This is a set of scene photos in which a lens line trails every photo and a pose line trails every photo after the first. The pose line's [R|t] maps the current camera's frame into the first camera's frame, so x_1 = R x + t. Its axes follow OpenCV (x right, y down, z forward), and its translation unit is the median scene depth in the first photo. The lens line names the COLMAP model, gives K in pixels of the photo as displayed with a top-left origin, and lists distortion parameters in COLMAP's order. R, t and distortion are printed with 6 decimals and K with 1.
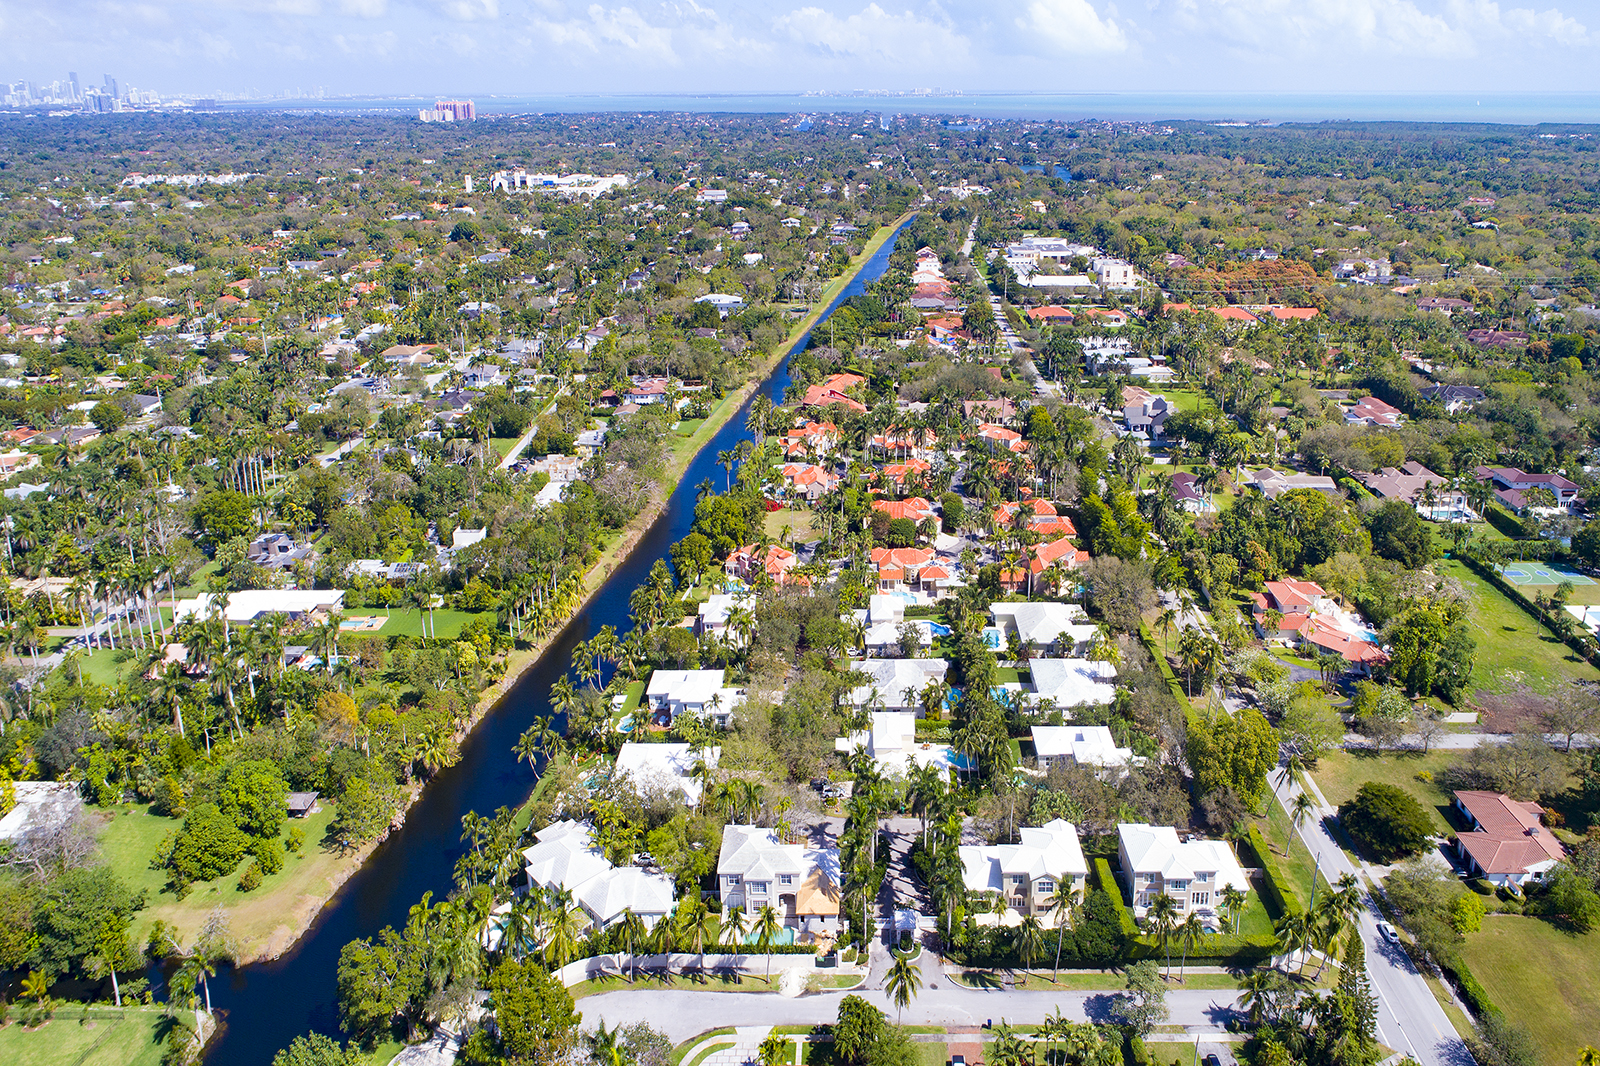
lens RADIAL K [[1166.2, 0, 747.4], [0, 1166.2, 532.4], [0, 0, 1]] dist [-0.003915, -0.000317]
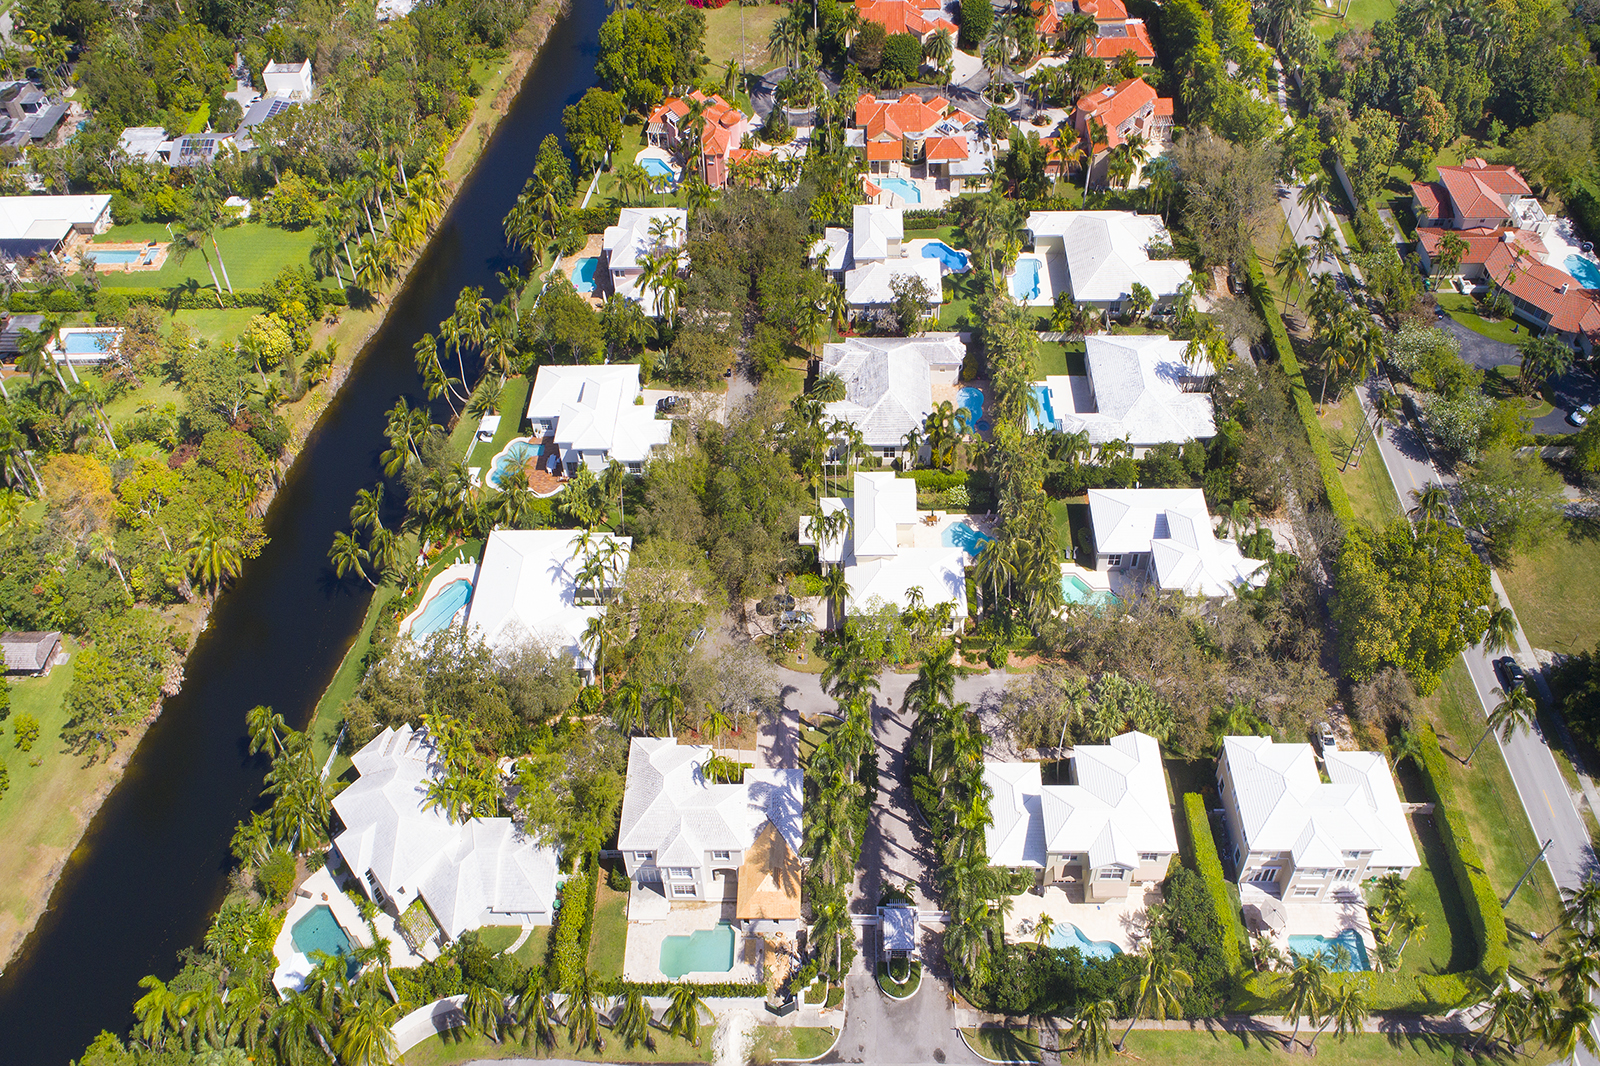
lens RADIAL K [[1166.2, 0, 747.4], [0, 1166.2, 532.4], [0, 0, 1]] dist [-0.003915, -0.000317]
pose [[0.999029, -0.044057, 0.000930, 0.038058], [0.037929, 0.870442, 0.490808, -0.130189], [-0.022433, -0.490296, 0.871267, 0.347831]]
